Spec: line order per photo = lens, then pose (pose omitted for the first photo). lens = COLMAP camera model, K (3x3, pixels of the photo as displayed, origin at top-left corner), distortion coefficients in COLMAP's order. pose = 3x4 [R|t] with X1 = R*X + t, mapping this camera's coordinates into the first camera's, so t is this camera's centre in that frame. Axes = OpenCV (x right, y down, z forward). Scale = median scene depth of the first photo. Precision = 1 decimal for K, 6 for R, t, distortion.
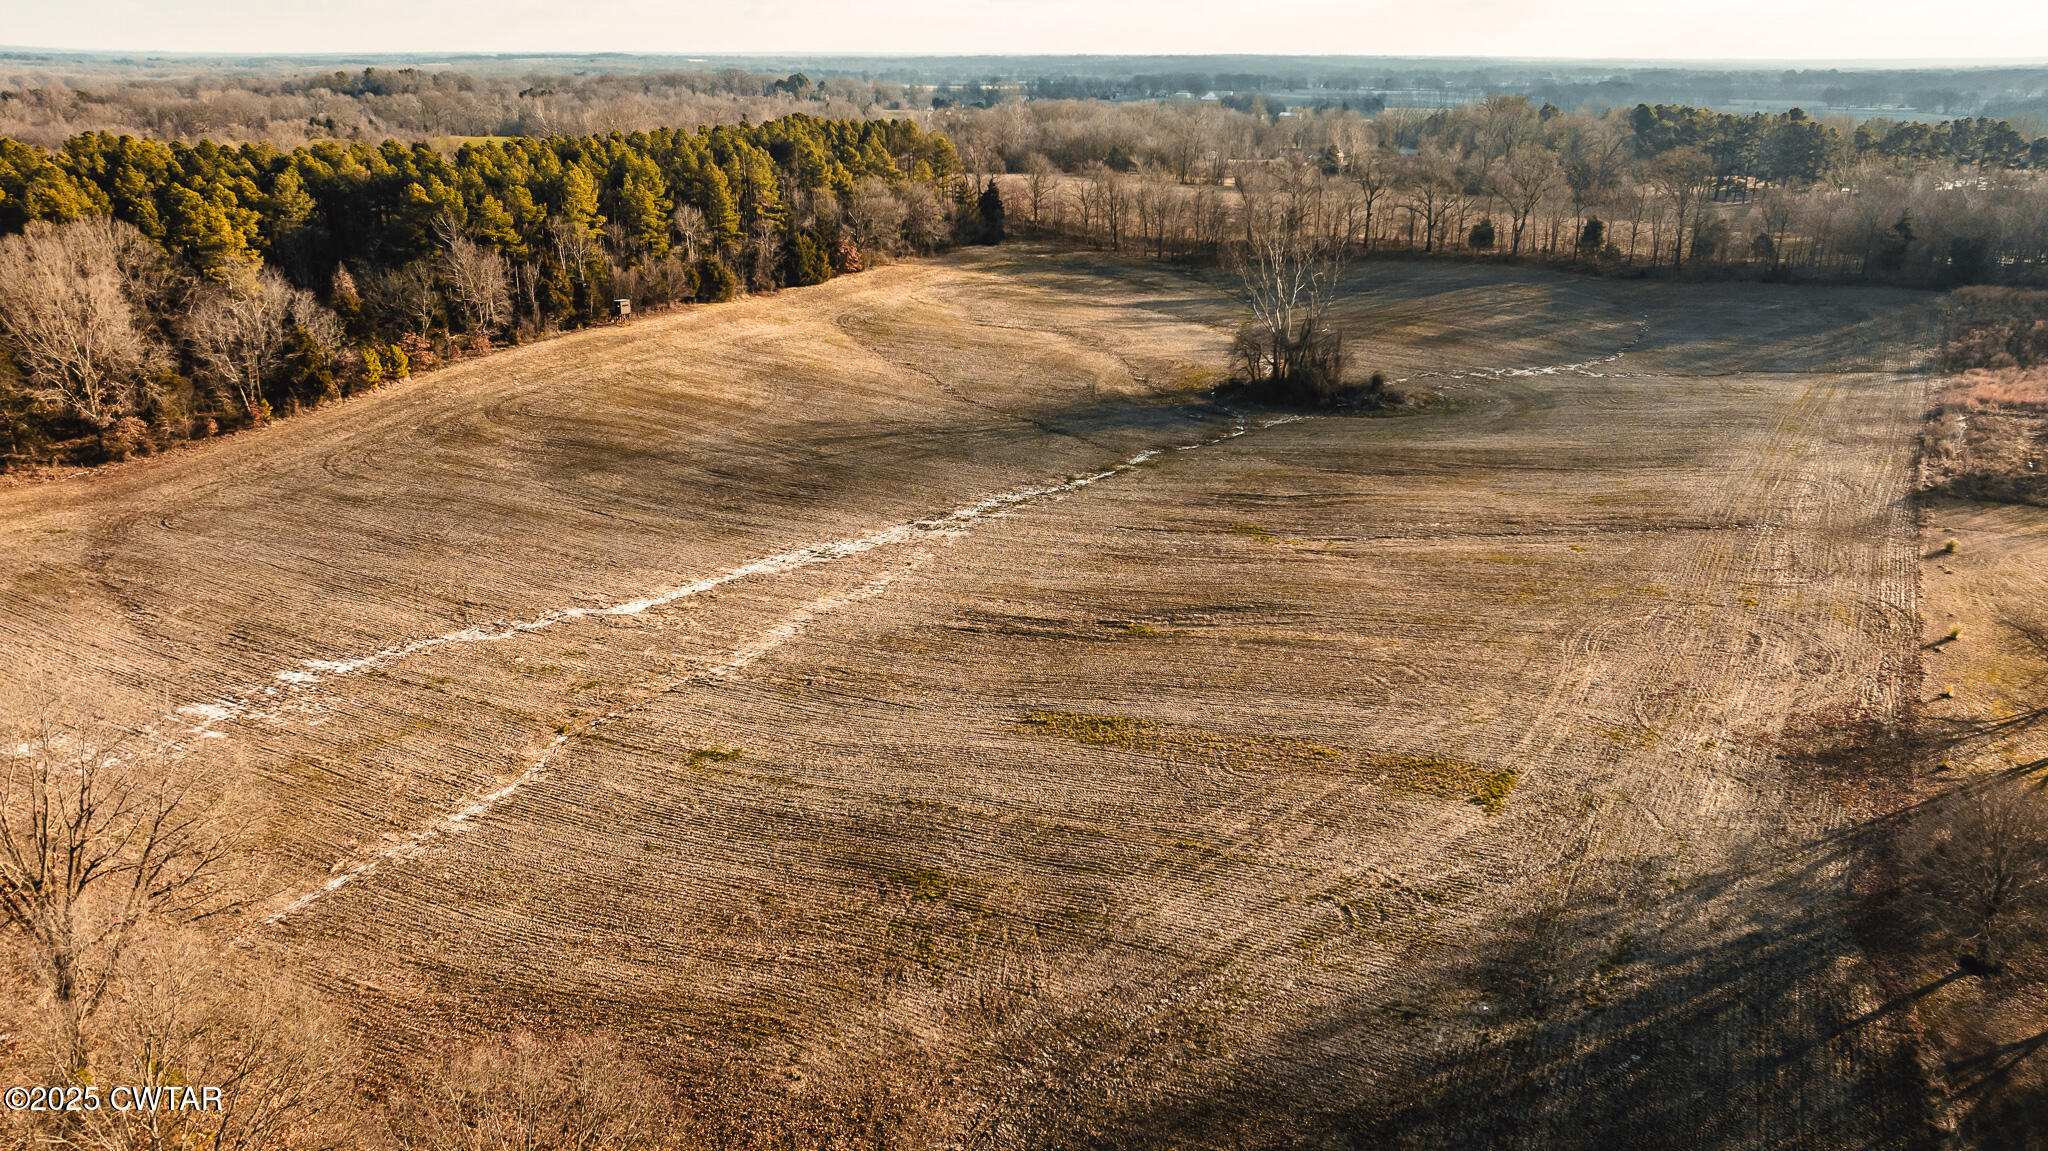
lens RADIAL K [[1431.1, 0, 1027.1], [0, 1431.1, 571.6], [0, 0, 1]] dist [-0.006225, 0.008188]
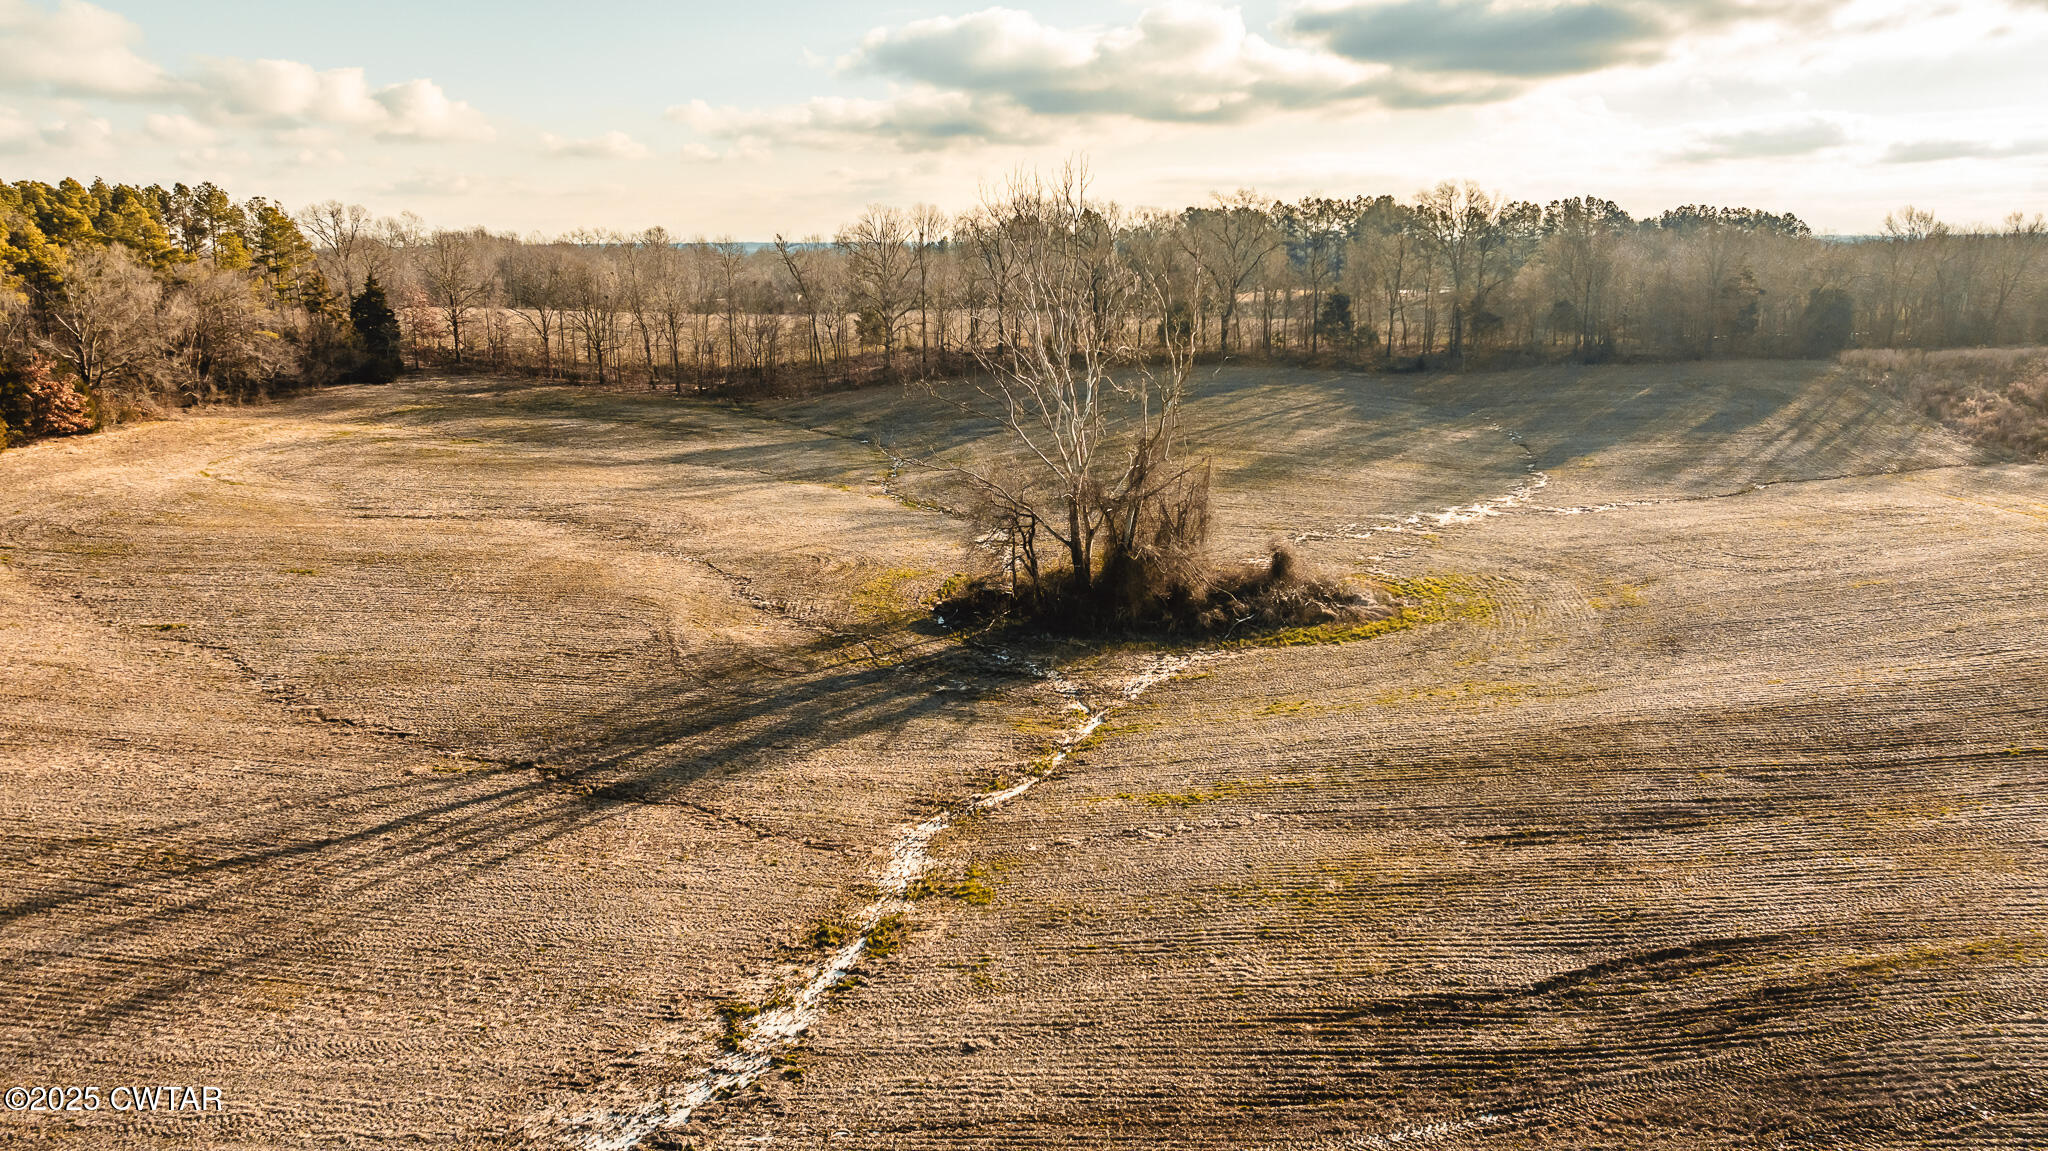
lens RADIAL K [[1431.1, 0, 1009.3], [0, 1431.1, 568.1], [0, 0, 1]] dist [-0.006225, 0.008188]
pose [[0.926804, -0.095489, 0.363202, -0.007947], [0.139958, 0.985286, -0.098101, -0.074239], [-0.348491, 0.141753, 0.926531, 0.456087]]
